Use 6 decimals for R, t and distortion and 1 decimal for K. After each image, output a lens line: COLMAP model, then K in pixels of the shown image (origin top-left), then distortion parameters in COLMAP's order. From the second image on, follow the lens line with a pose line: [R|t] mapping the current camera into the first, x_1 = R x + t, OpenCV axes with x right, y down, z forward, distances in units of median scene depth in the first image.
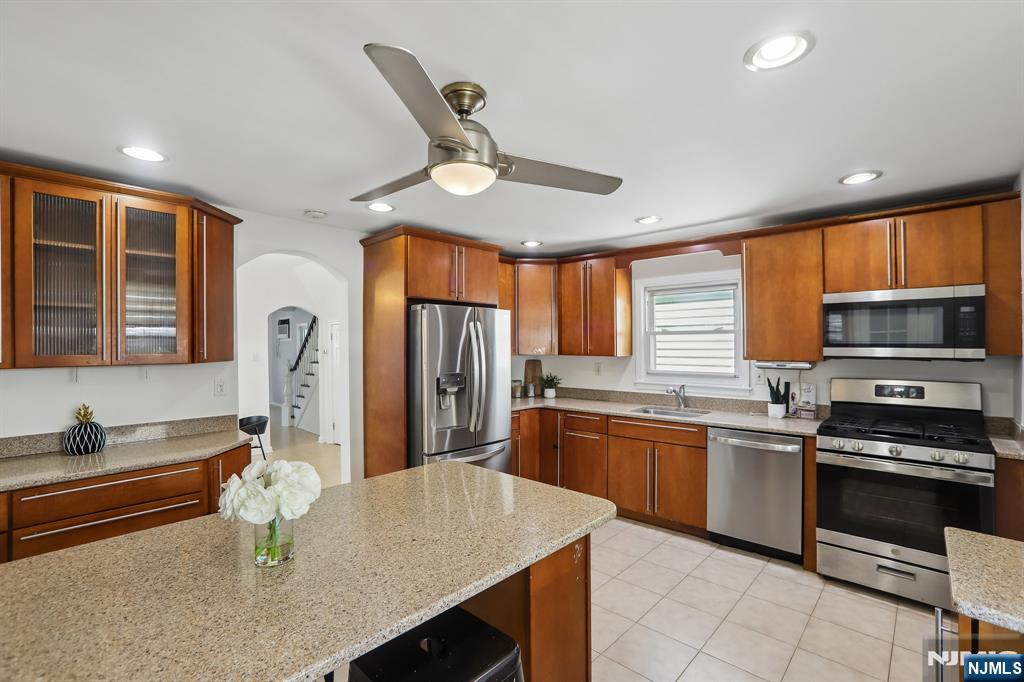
lens RADIAL K [[453.4, 0, 516.1], [0, 453.4, 341.3], [0, 0, 1]] dist [-0.040494, 0.022651]
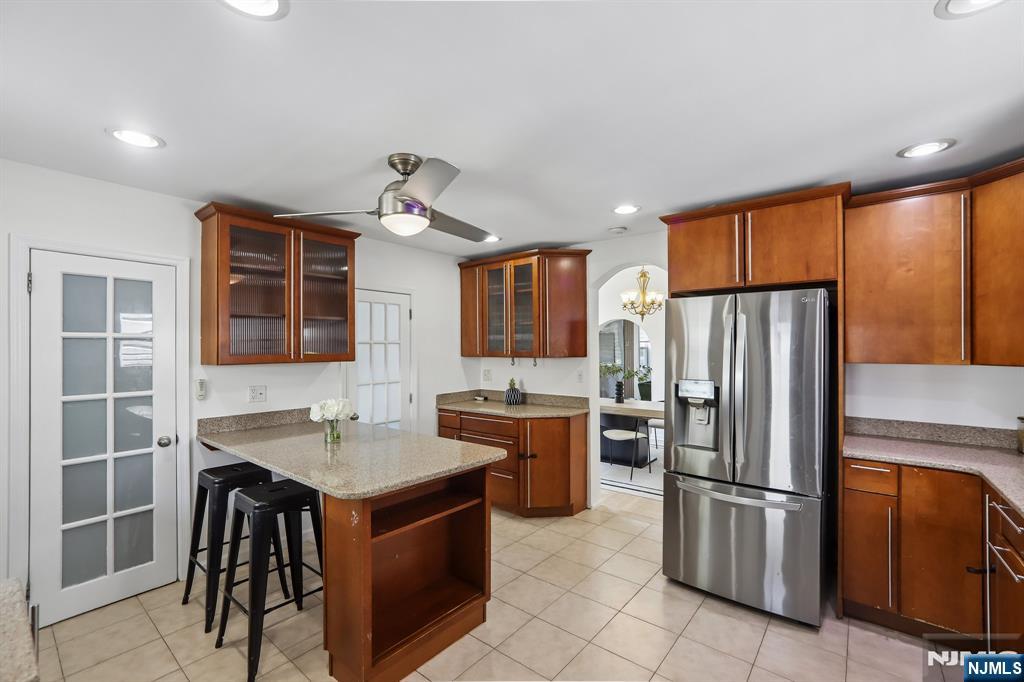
lens RADIAL K [[453.4, 0, 516.1], [0, 453.4, 341.3], [0, 0, 1]] dist [-0.040494, 0.022651]
pose [[0.077900, -0.006785, -0.996938, 0.632867], [0.009888, 0.999933, -0.006033, 0.002130], [0.996912, -0.009387, 0.077962, 0.615905]]
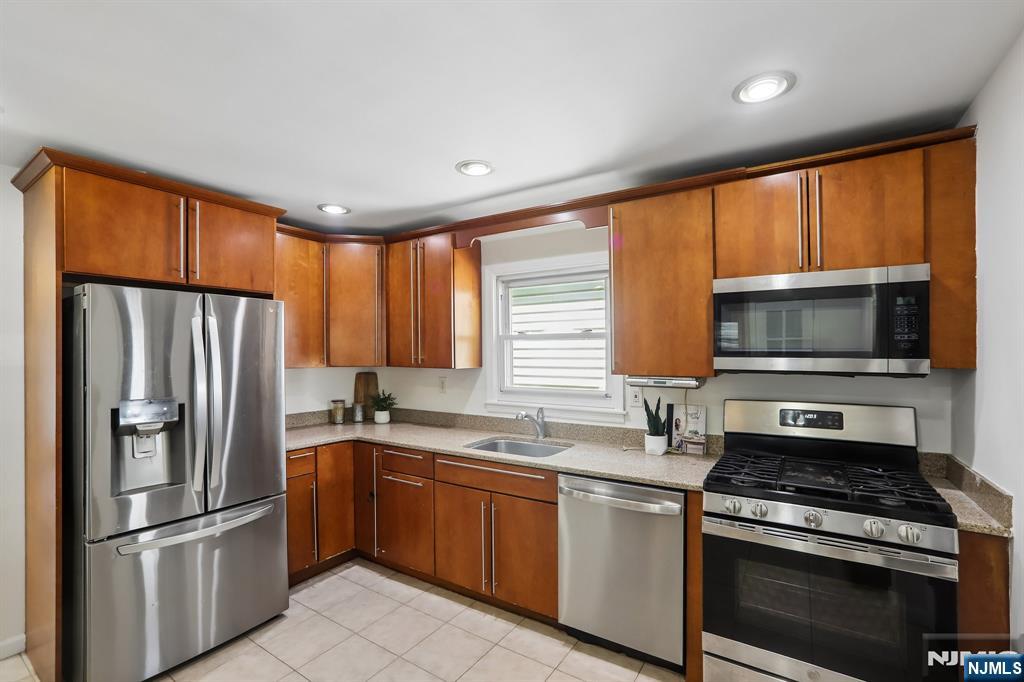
lens RADIAL K [[451.9, 0, 511.2], [0, 451.9, 348.0], [0, 0, 1]] dist [-0.043998, 0.027278]
pose [[0.986877, 0.001882, 0.161463, 0.240072], [-0.001486, 0.999996, -0.002578, 0.001773], [-0.161467, 0.002305, 0.986875, 0.330374]]
